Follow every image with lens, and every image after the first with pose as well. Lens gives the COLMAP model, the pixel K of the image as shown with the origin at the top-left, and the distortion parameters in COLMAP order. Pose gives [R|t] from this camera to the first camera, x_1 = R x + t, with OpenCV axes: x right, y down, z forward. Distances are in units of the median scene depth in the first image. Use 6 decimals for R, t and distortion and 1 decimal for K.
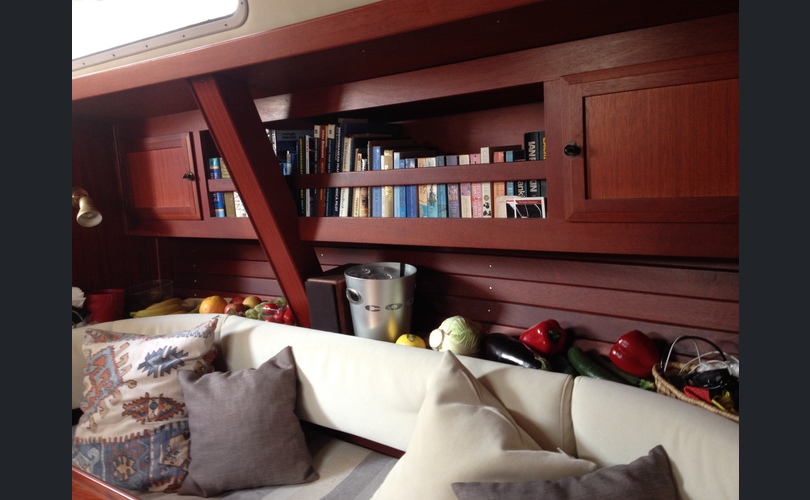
lens RADIAL K [[614.5, 0, 388.1], [0, 614.5, 250.5], [0, 0, 1]] dist [0.003232, -0.008546]
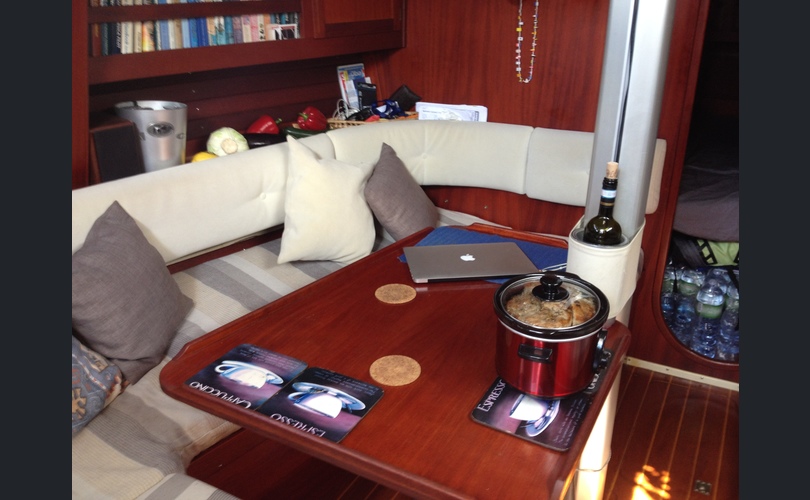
lens RADIAL K [[614.5, 0, 388.1], [0, 614.5, 250.5], [0, 0, 1]] dist [0.003232, -0.008546]
pose [[0.049834, -0.339929, 0.939130, -1.264679], [0.142081, 0.933148, 0.330224, -0.028223], [-0.988600, 0.116976, 0.094799, 0.611750]]
